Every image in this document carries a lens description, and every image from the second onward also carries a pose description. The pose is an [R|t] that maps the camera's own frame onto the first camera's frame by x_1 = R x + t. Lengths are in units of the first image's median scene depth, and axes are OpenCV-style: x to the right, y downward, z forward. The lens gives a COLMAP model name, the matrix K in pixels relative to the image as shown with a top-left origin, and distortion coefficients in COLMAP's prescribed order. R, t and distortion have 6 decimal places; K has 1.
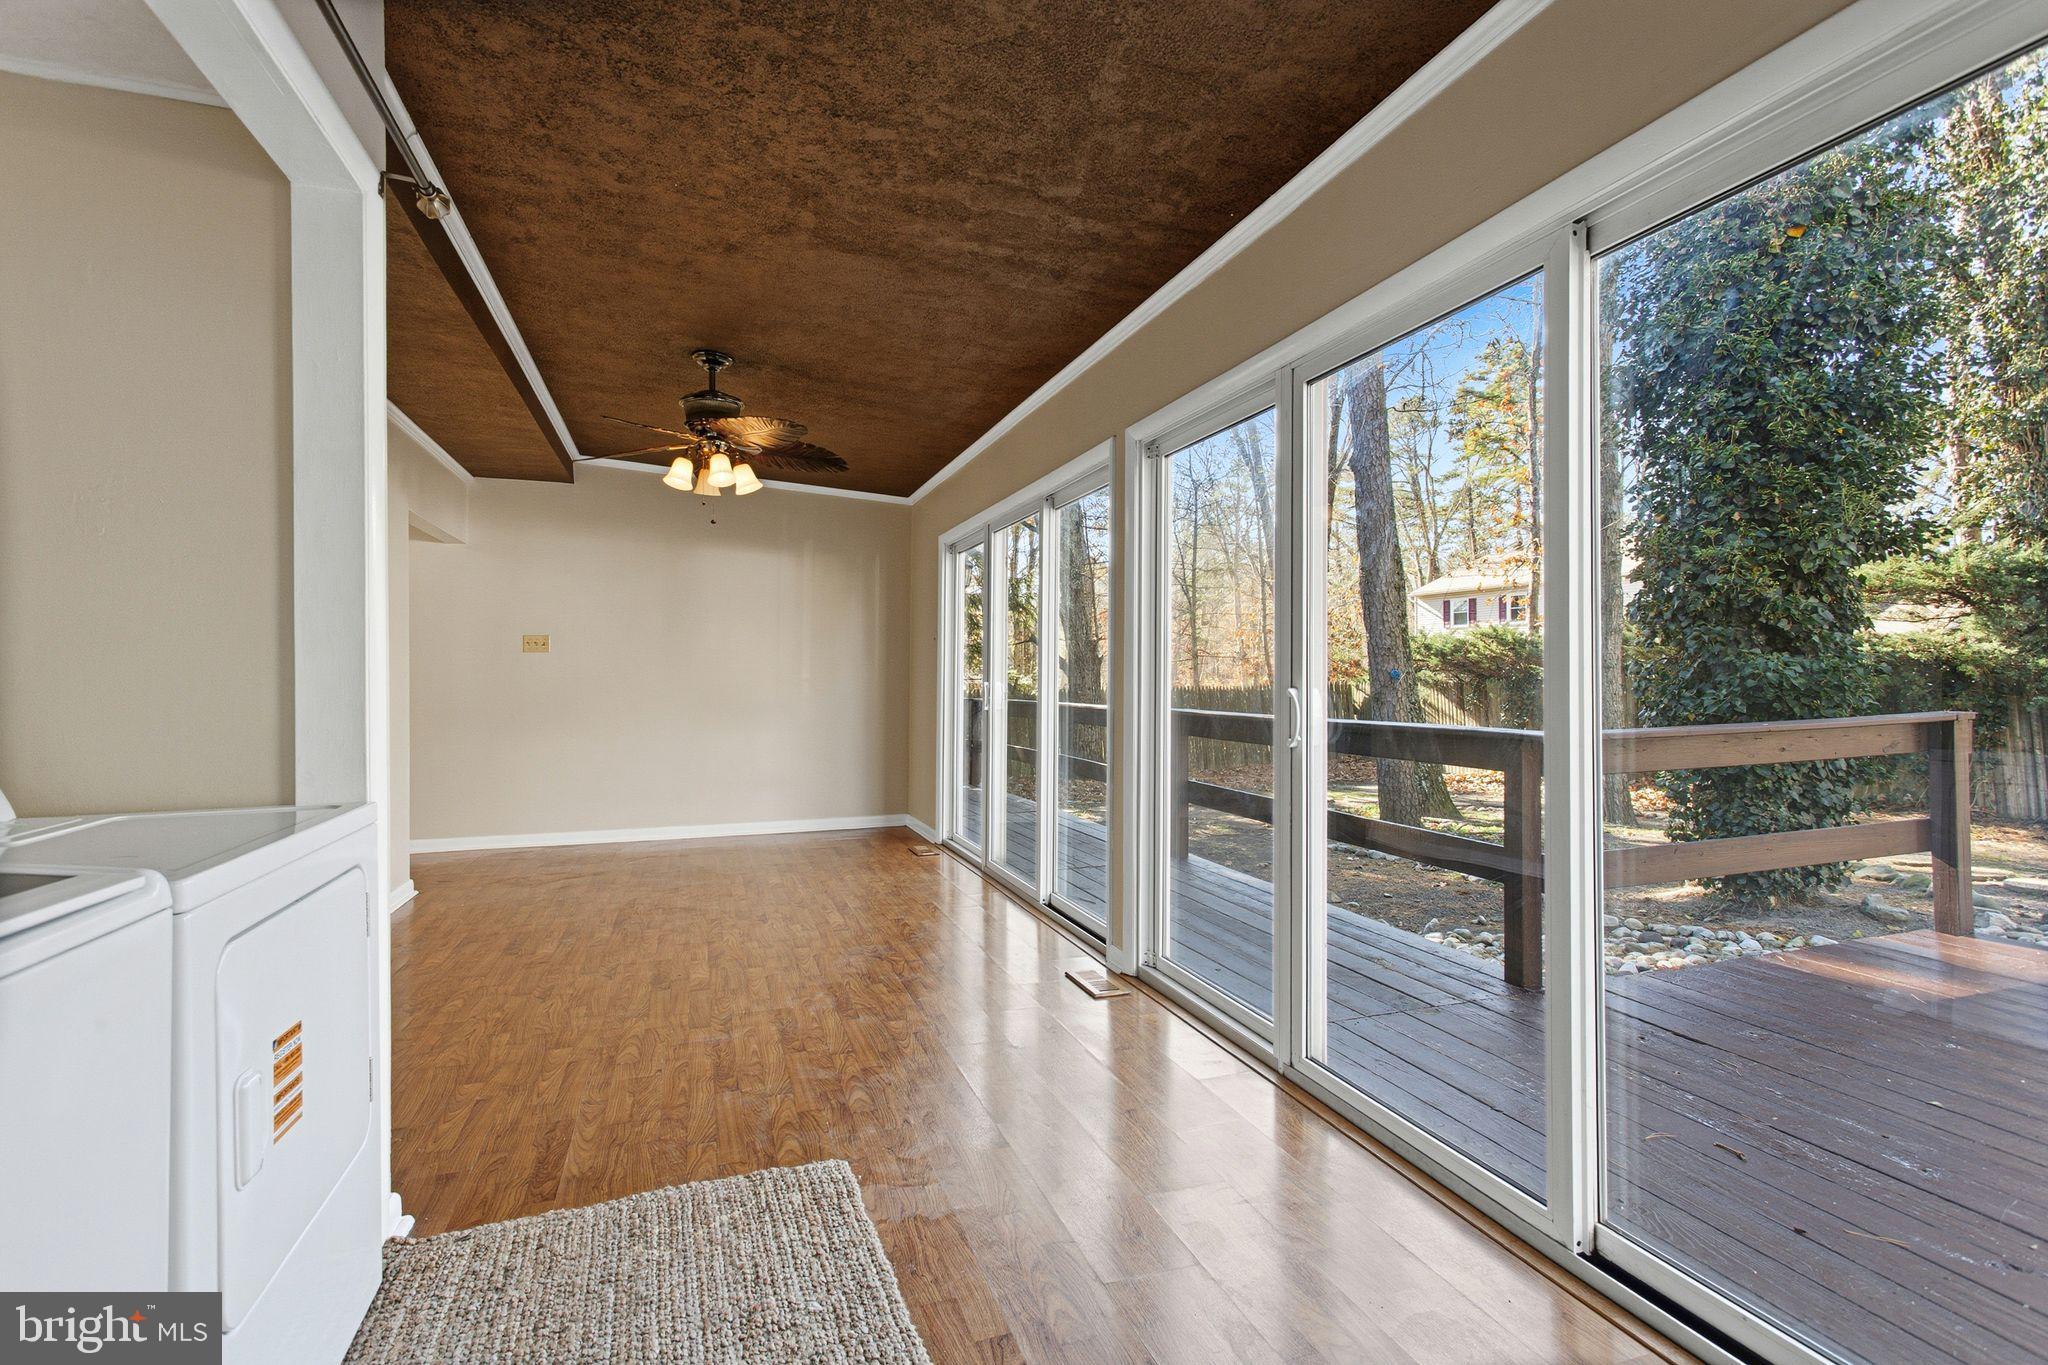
lens RADIAL K [[974.3, 0, 1024.0], [0, 974.3, 682.5], [0, 0, 1]] dist [0.001225, -0.000008]
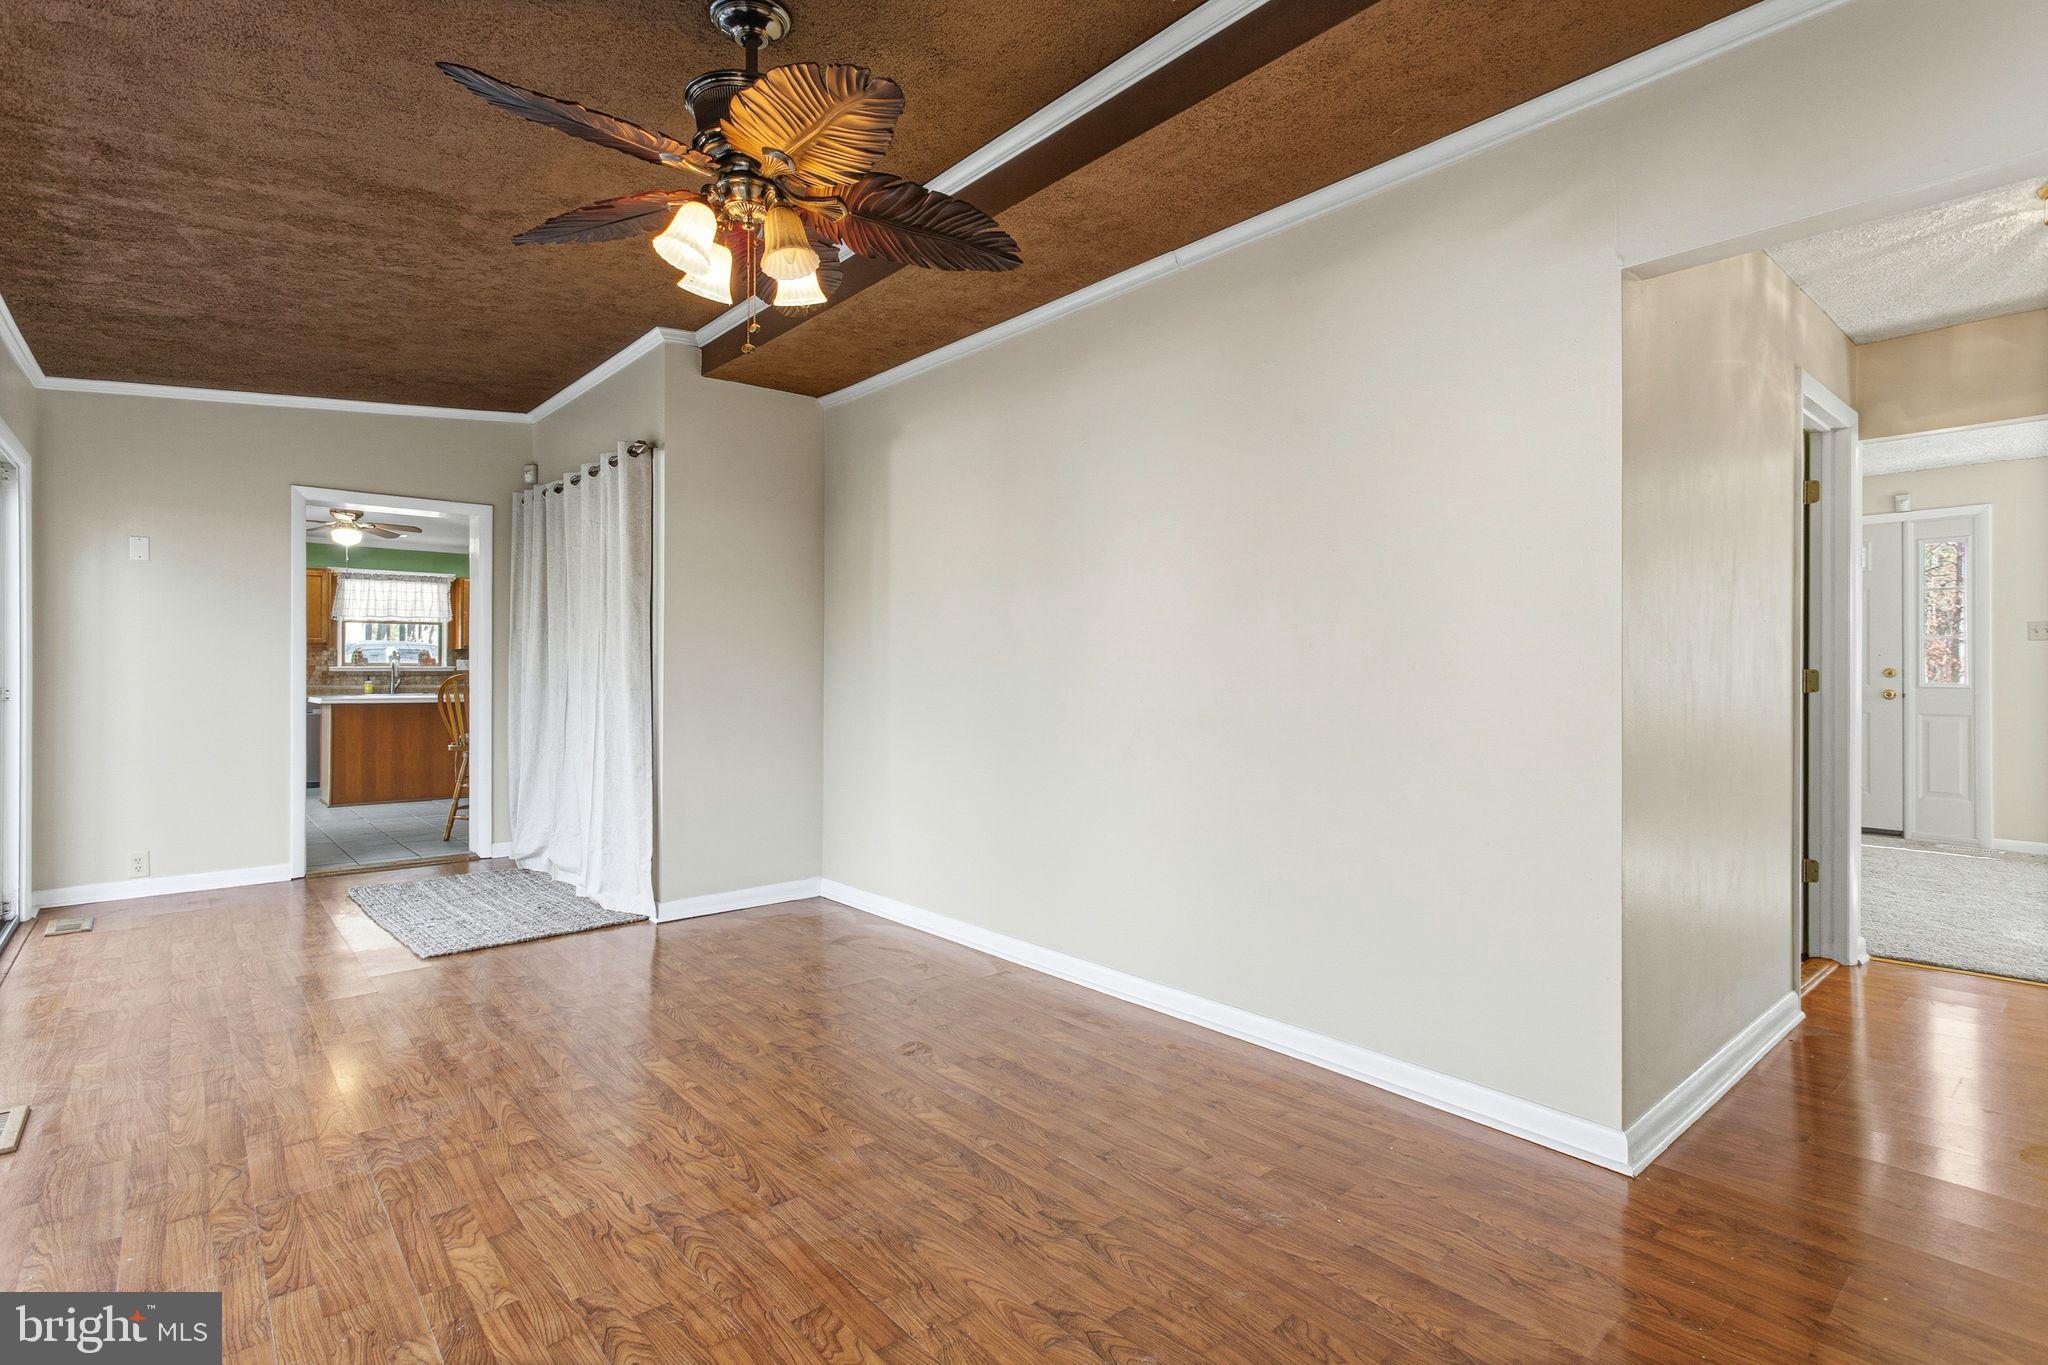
lens RADIAL K [[974.3, 0, 1024.0], [0, 974.3, 682.5], [0, 0, 1]] dist [0.001225, -0.000008]
pose [[-0.926066, 0.002759, -0.377352, -0.313809], [-0.001717, 0.999932, 0.011523, -0.000189], [0.377359, 0.011318, -0.925998, 1.807374]]
